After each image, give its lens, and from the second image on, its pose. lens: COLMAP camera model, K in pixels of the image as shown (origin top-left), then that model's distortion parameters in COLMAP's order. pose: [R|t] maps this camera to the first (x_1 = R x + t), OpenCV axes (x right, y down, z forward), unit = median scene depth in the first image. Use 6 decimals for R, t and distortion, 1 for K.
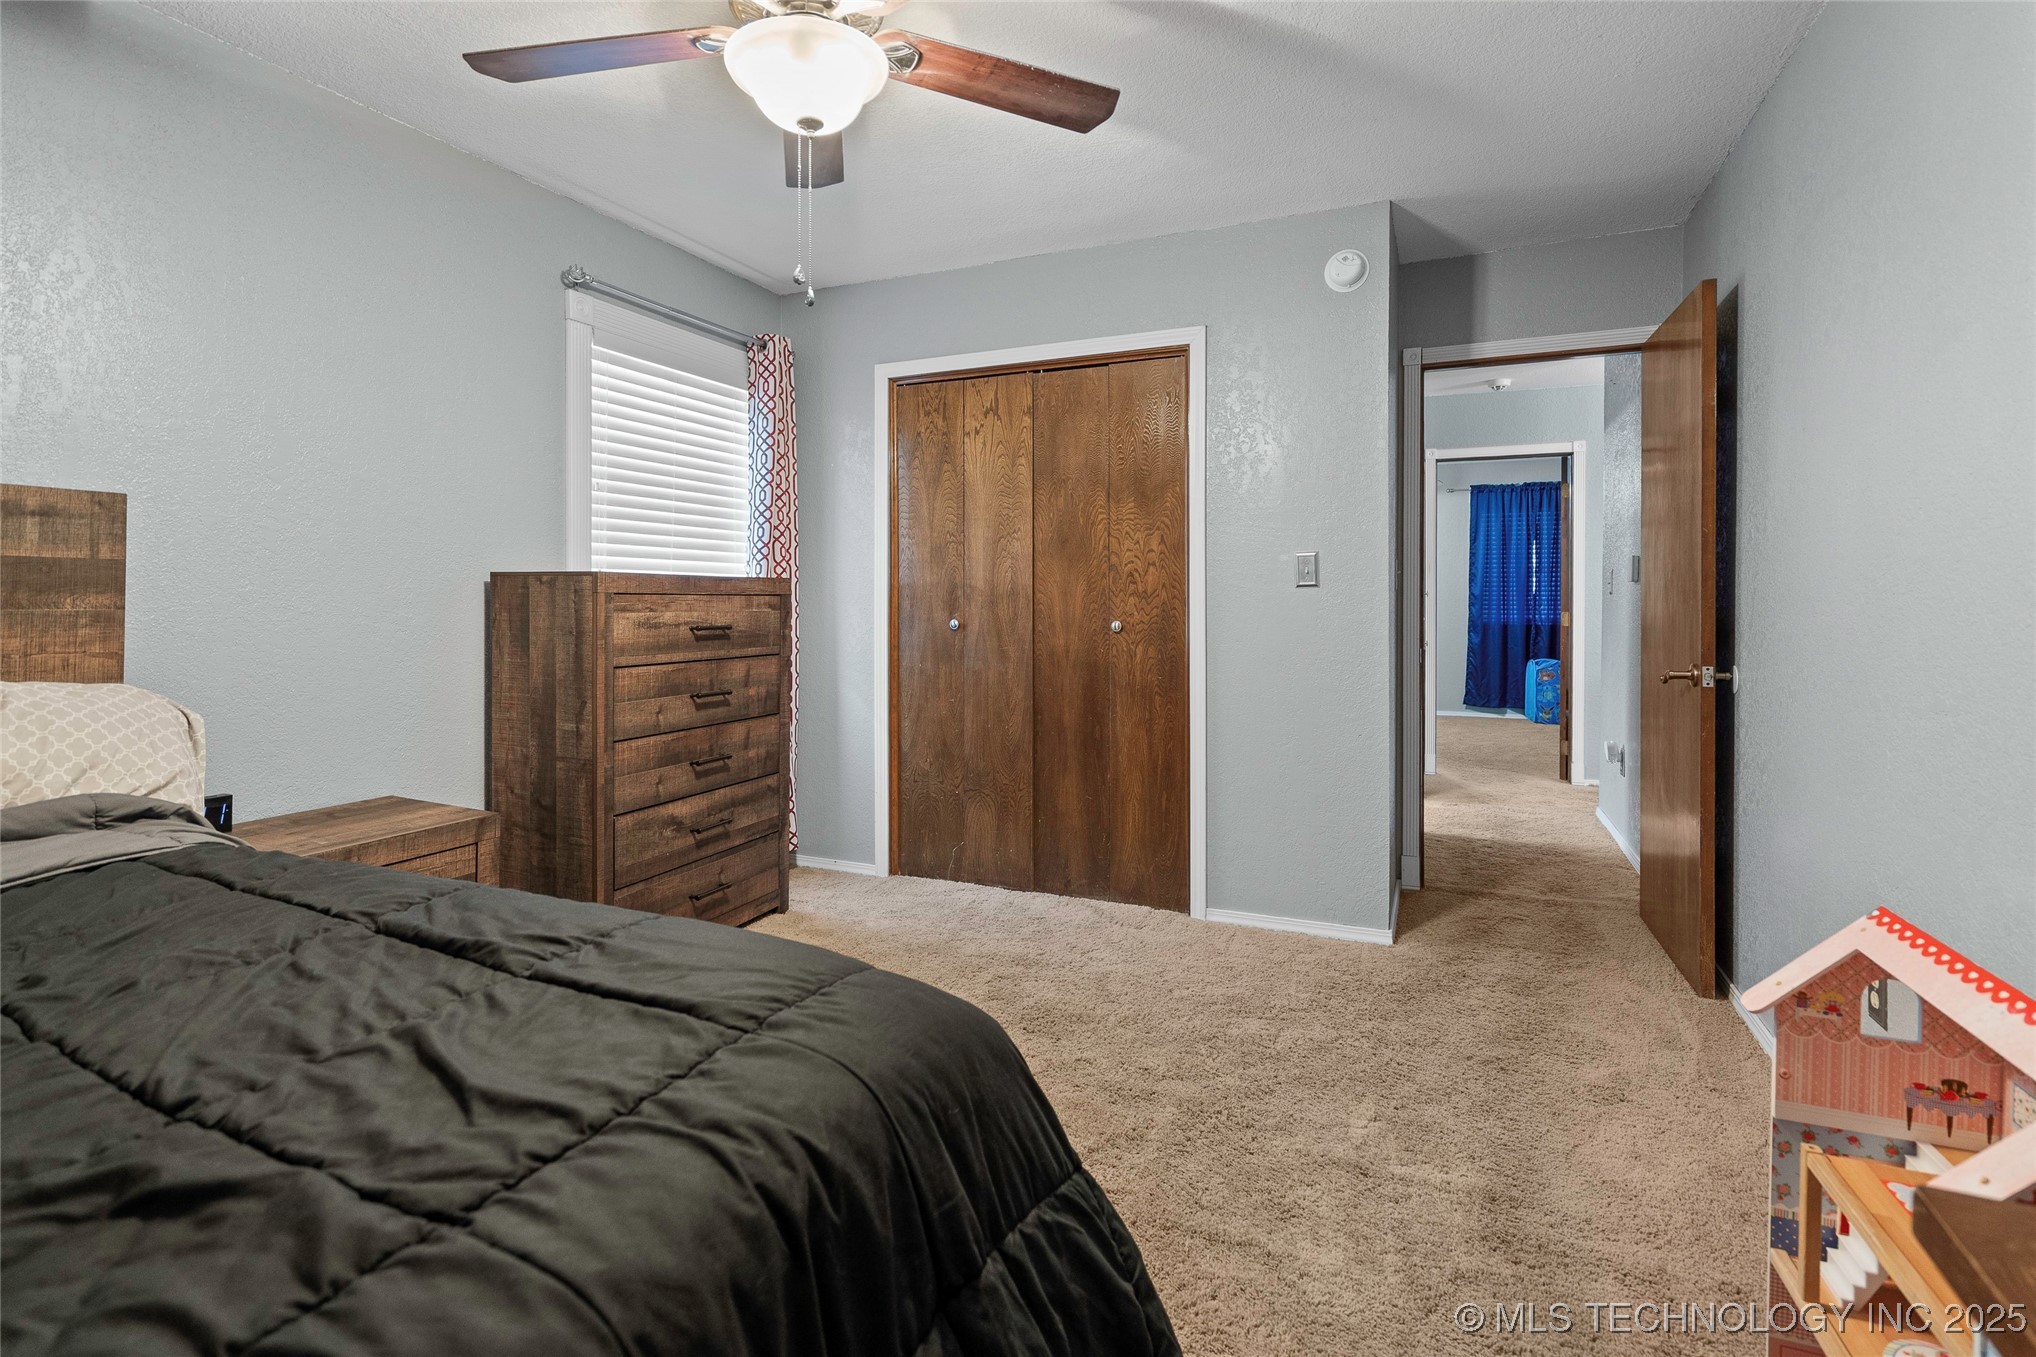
lens RADIAL K [[949.7, 0, 1028.8], [0, 949.7, 610.1], [0, 0, 1]] dist [0.001104, 0.000546]
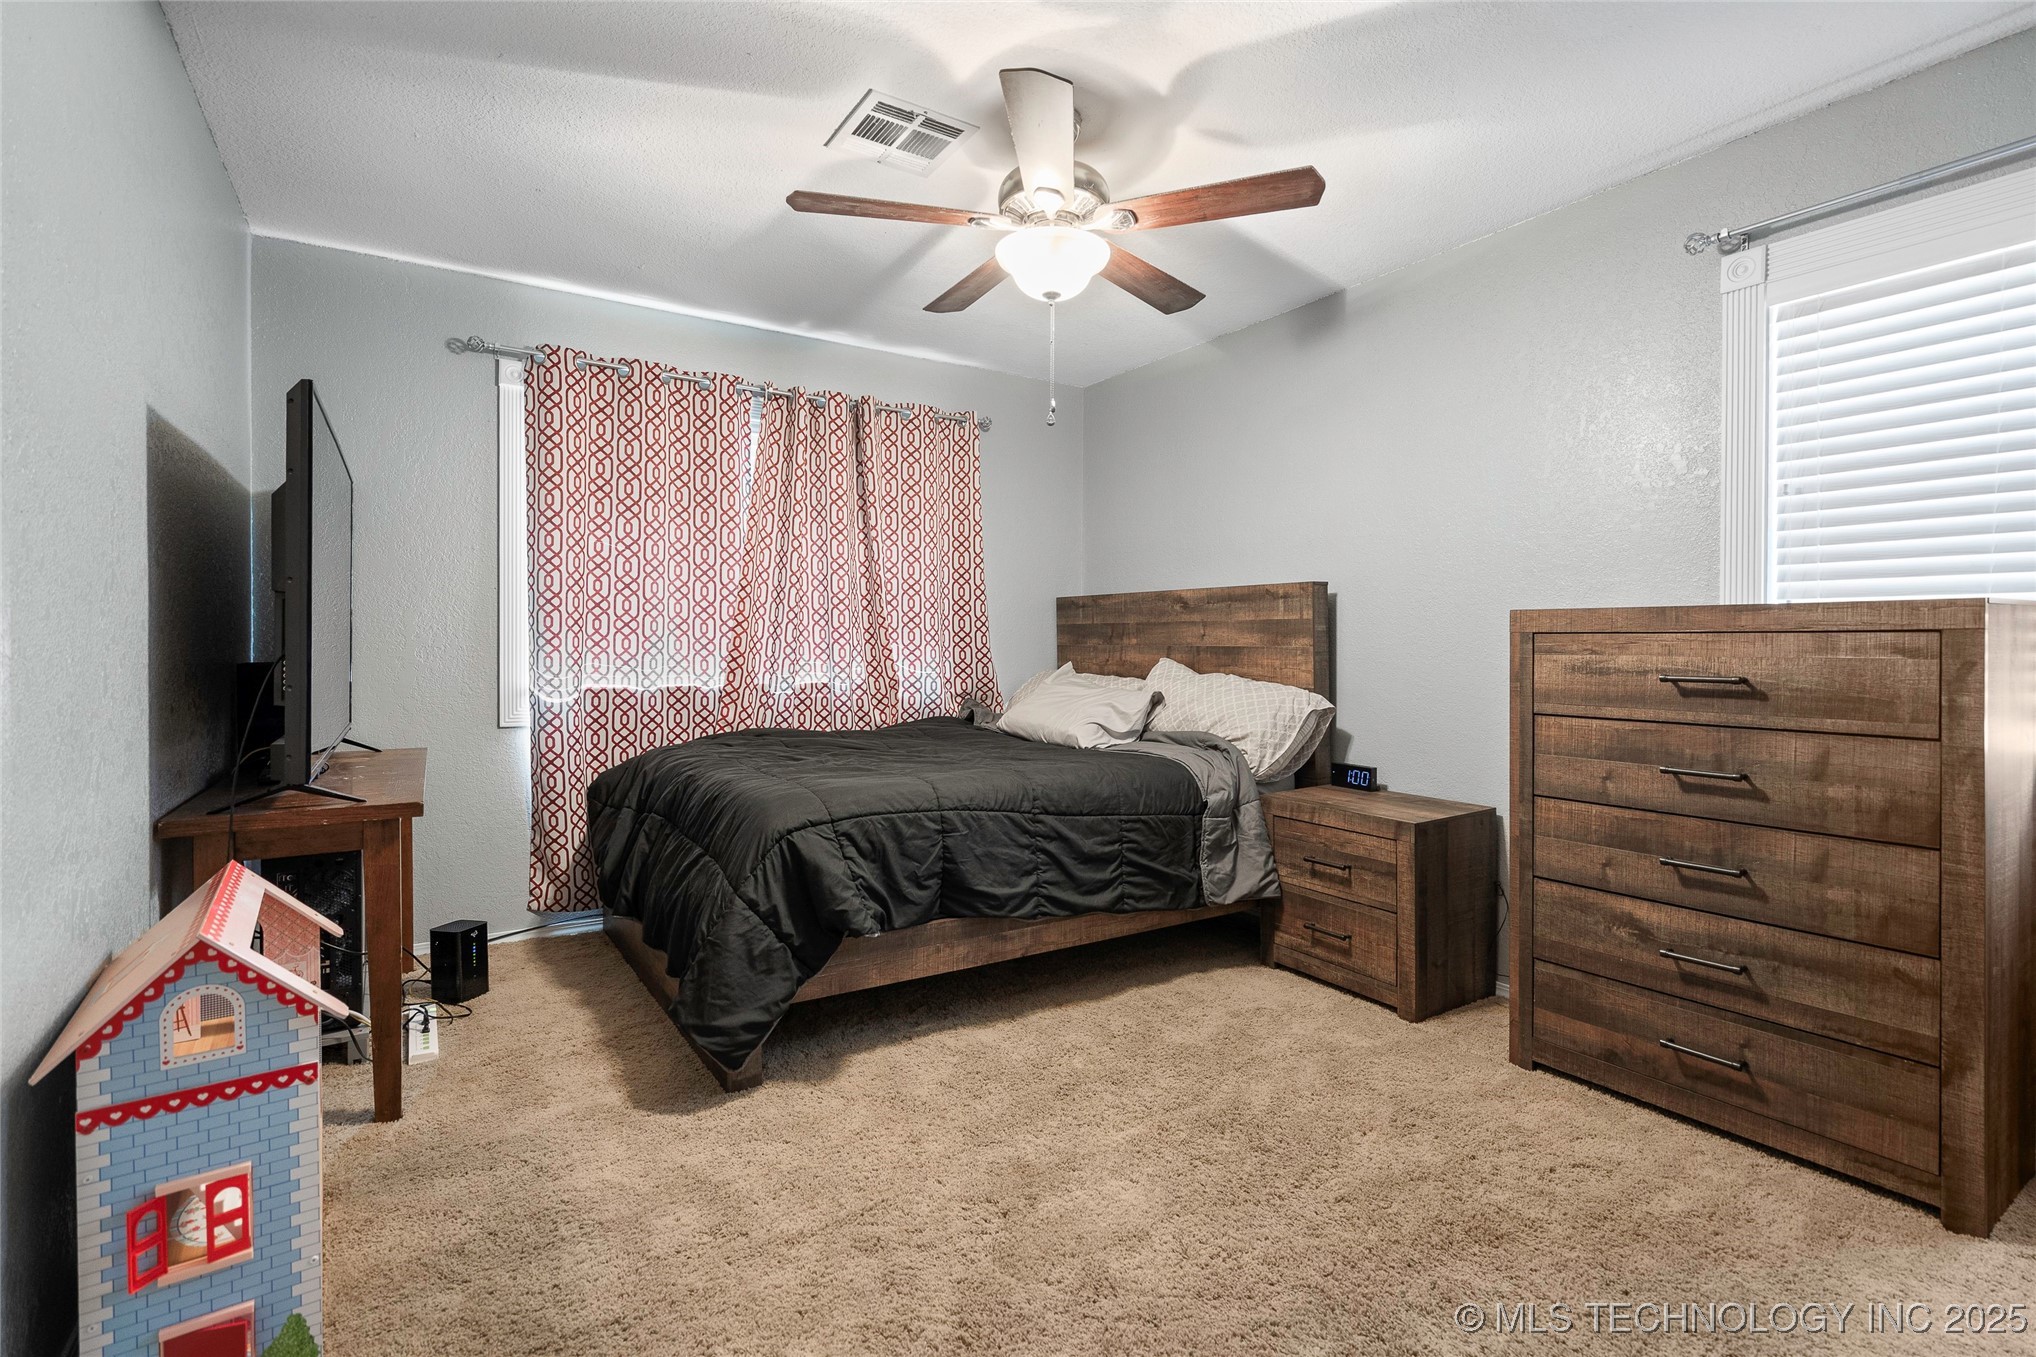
lens RADIAL K [[949.7, 0, 1020.9], [0, 949.7, 656.4], [0, 0, 1]] dist [0.001104, 0.000546]
pose [[-0.556330, 0.013478, -0.830852, 0.547786], [-0.007467, 0.999747, 0.021217, -0.009802], [0.830928, 0.018007, -0.556089, 1.004627]]
